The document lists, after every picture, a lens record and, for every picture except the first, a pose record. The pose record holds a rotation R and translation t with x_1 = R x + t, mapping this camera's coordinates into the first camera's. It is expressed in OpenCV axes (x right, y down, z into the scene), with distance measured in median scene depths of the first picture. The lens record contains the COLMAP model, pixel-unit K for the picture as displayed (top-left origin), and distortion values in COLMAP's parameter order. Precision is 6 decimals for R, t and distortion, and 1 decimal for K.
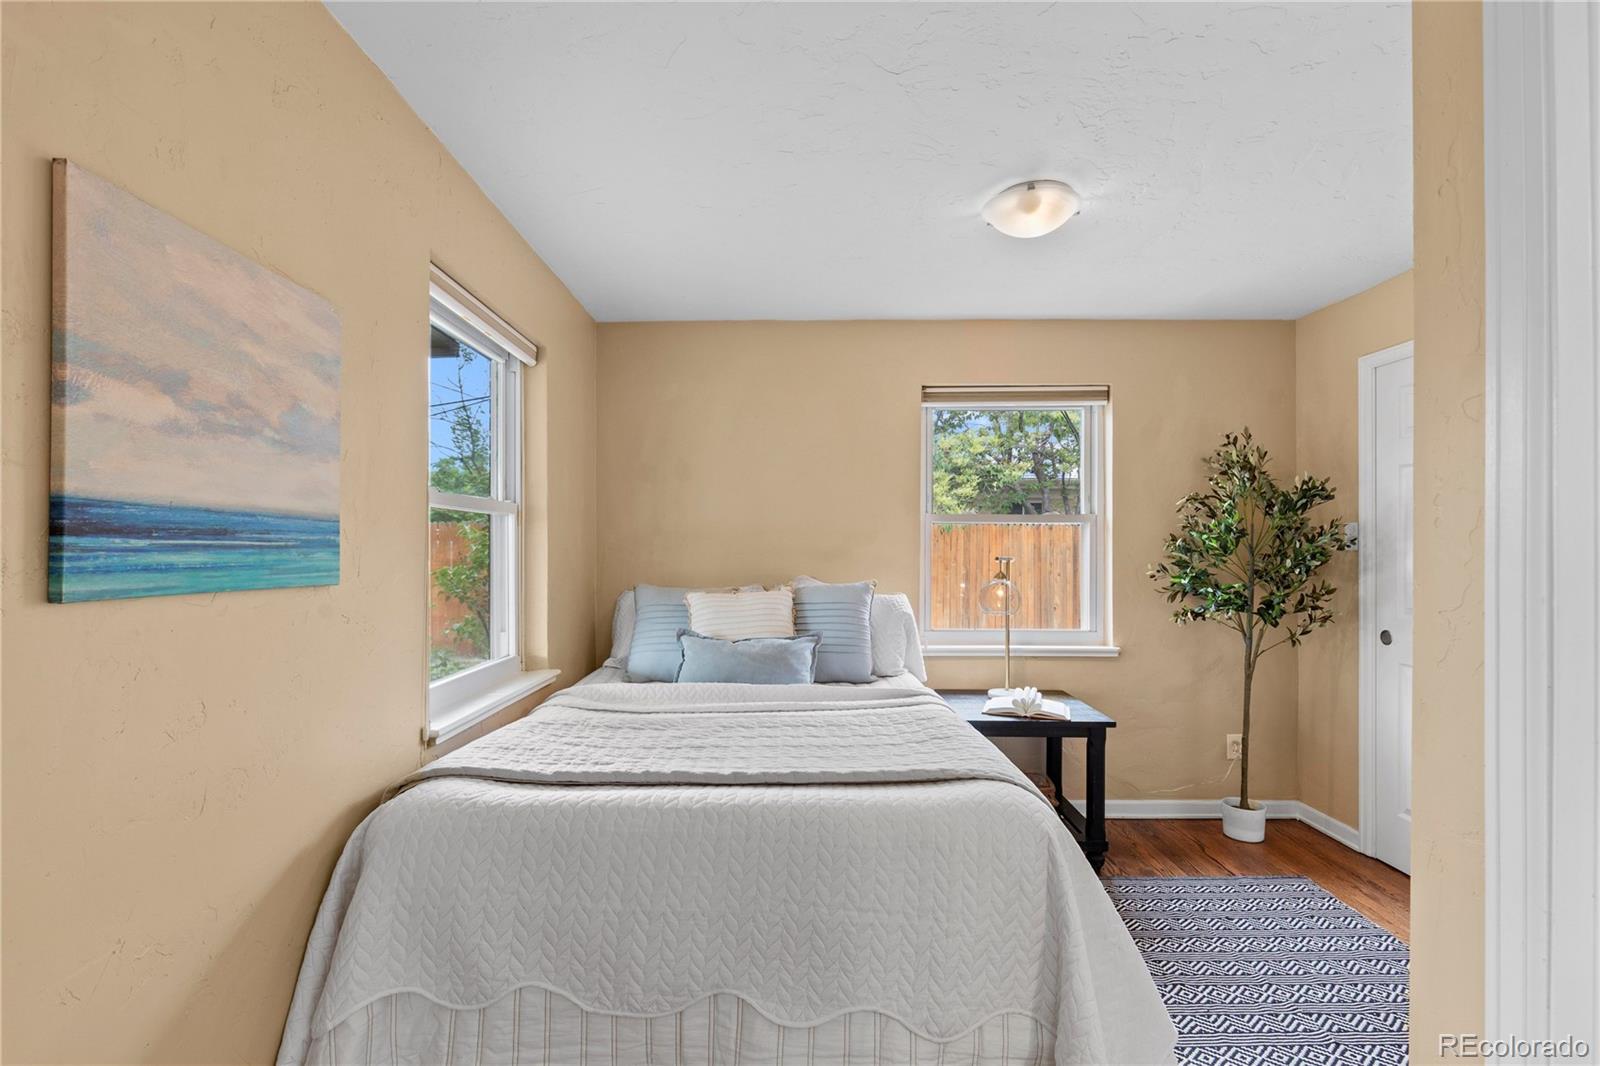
lens RADIAL K [[717.9, 0, 801.2], [0, 717.9, 535.9], [0, 0, 1]] dist [0.000089, -0.000263]
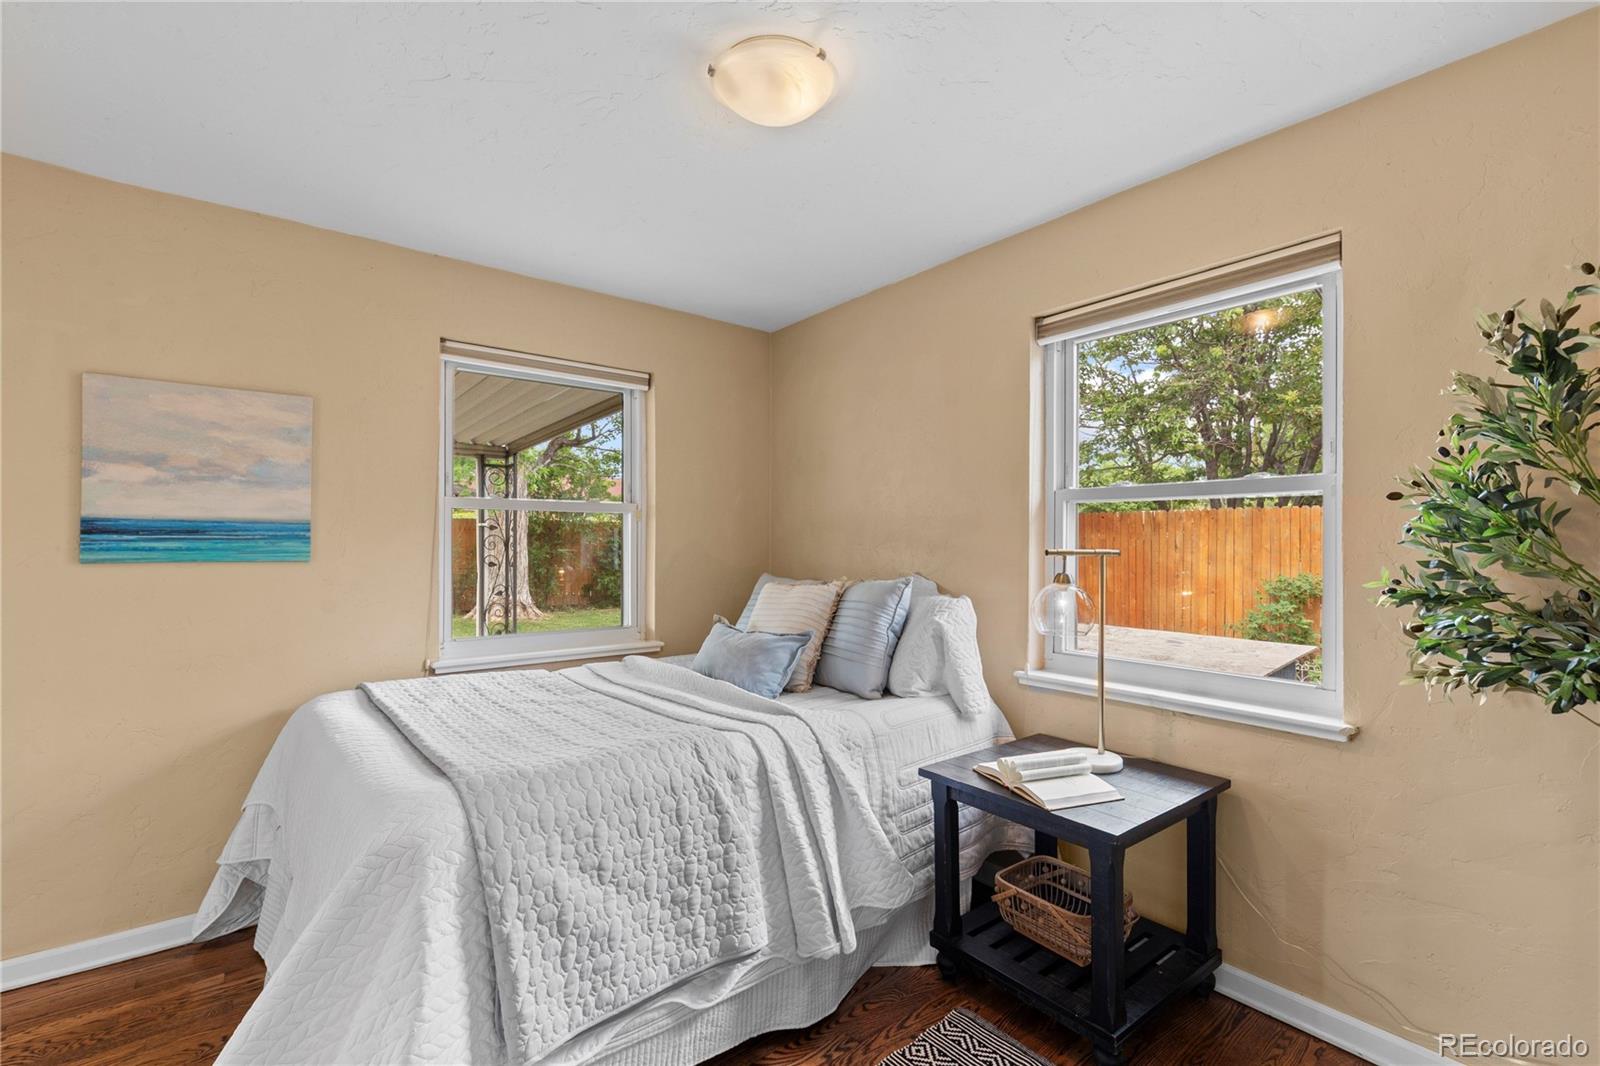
lens RADIAL K [[717.9, 0, 801.2], [0, 717.9, 535.9], [0, 0, 1]] dist [0.000089, -0.000263]
pose [[0.636957, -0.011593, -0.770812, 1.685079], [0.017278, 0.999850, -0.000760, 0.035281], [0.770706, -0.012834, 0.637062, 0.982582]]
